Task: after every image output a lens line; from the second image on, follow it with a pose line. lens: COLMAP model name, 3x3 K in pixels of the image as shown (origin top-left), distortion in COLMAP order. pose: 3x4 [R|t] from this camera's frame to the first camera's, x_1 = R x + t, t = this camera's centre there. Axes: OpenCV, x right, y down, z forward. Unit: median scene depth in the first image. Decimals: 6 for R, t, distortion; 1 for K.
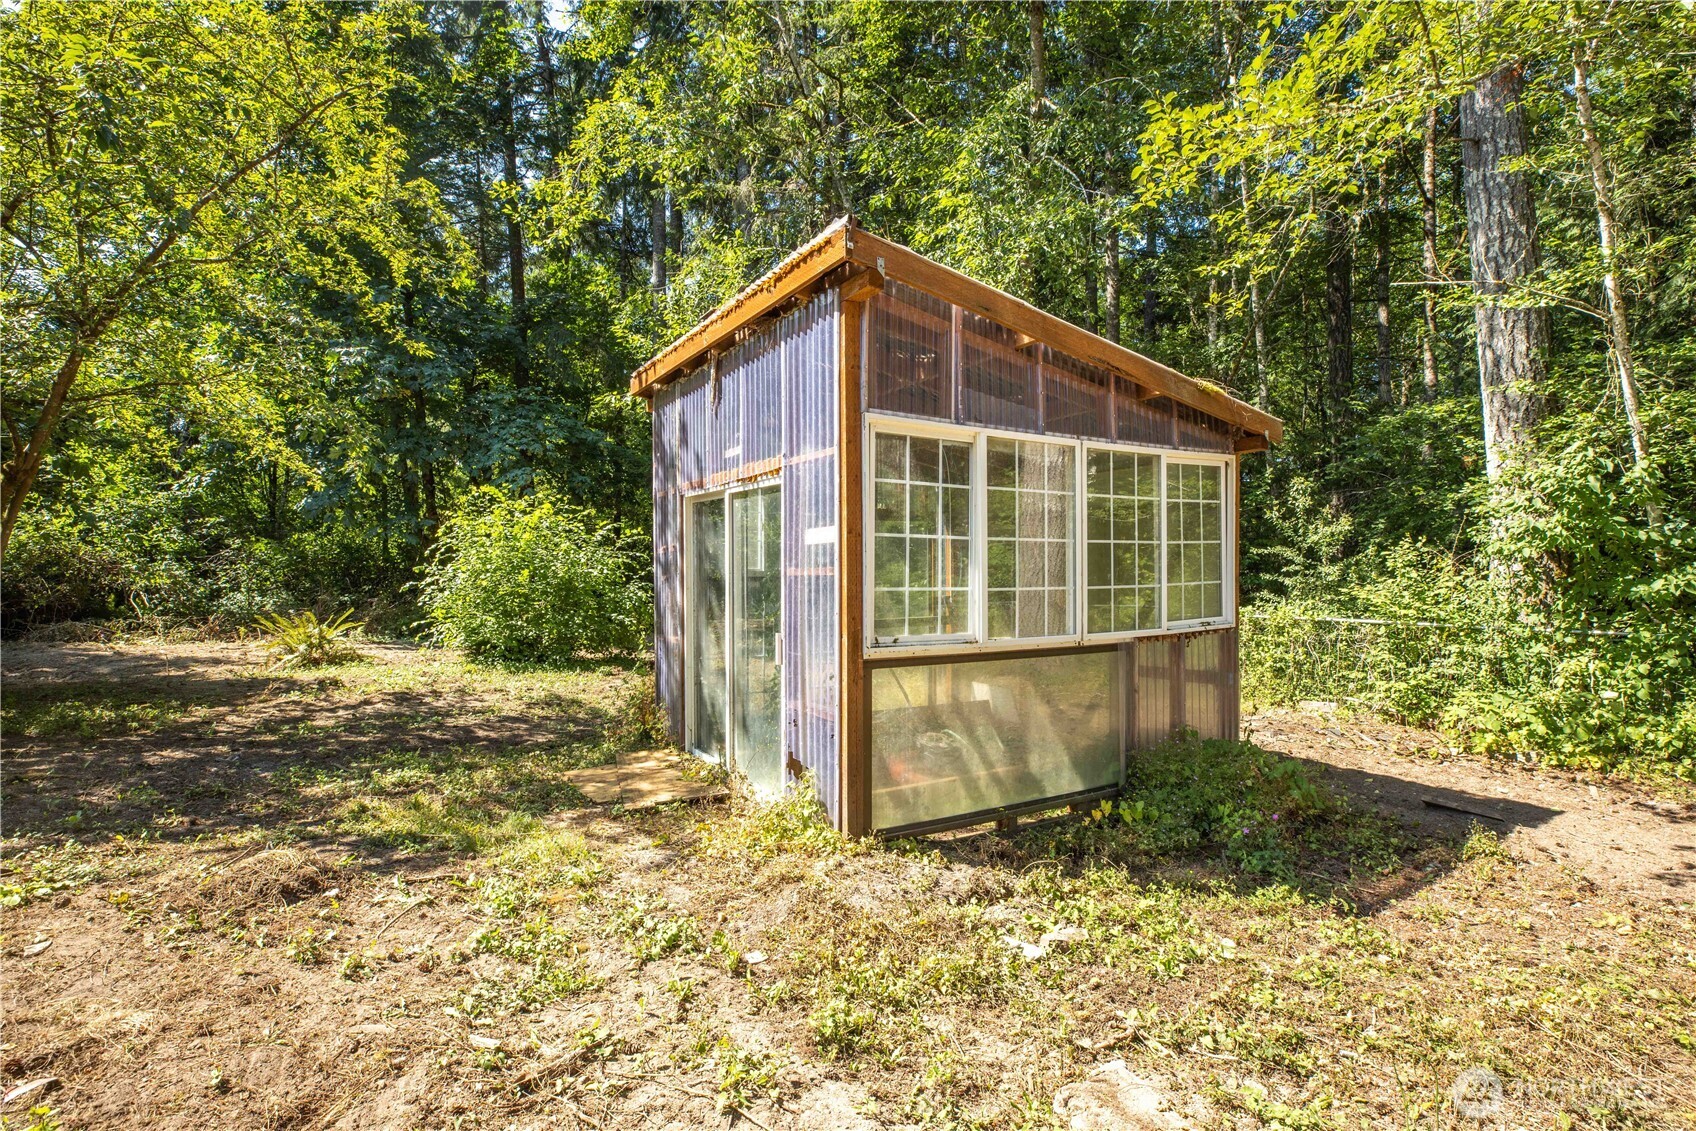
lens RADIAL K [[775.9, 0, 865.6], [0, 775.9, 566.1], [0, 0, 1]] dist [0.011197, 0.000731]
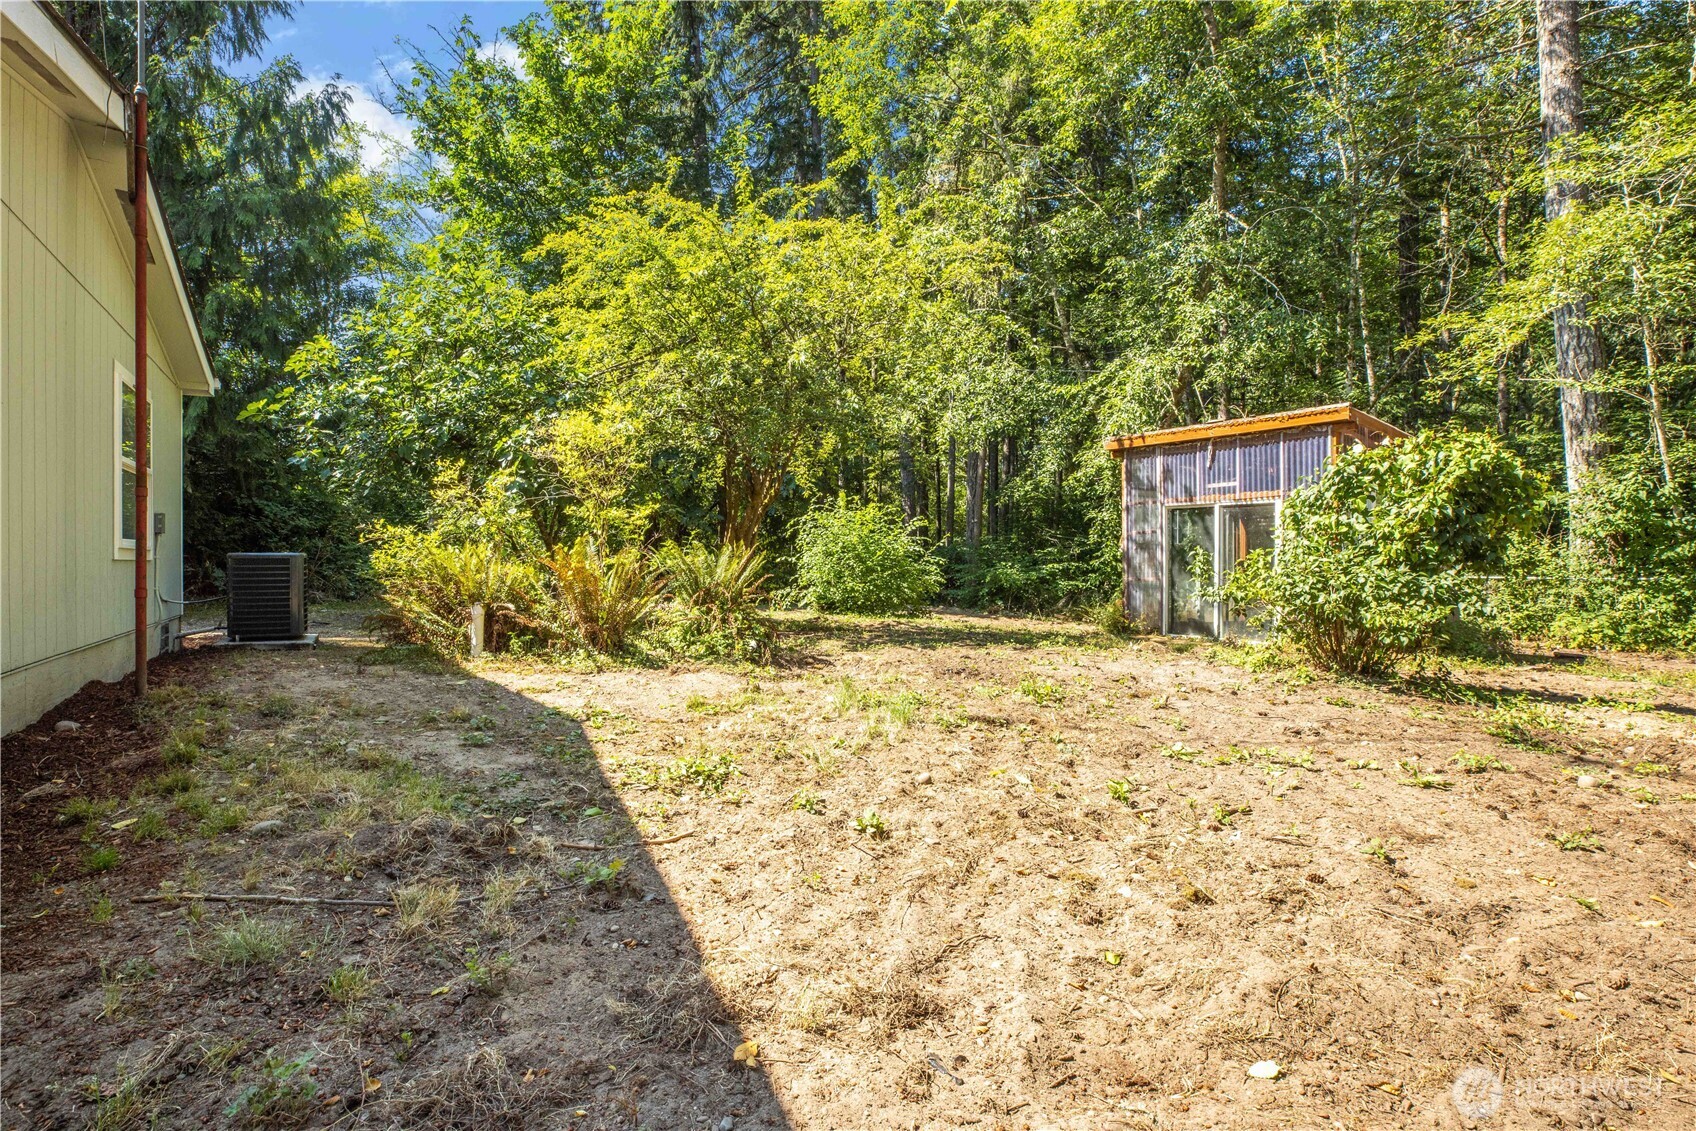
lens RADIAL K [[775.9, 0, 831.9], [0, 775.9, 559.2], [0, 0, 1]] dist [0.011197, 0.000731]
pose [[0.999319, -0.002329, -0.036820, -0.821432], [0.002444, 0.999992, 0.003091, 0.030074], [0.036813, -0.003179, 0.999317, -0.829596]]
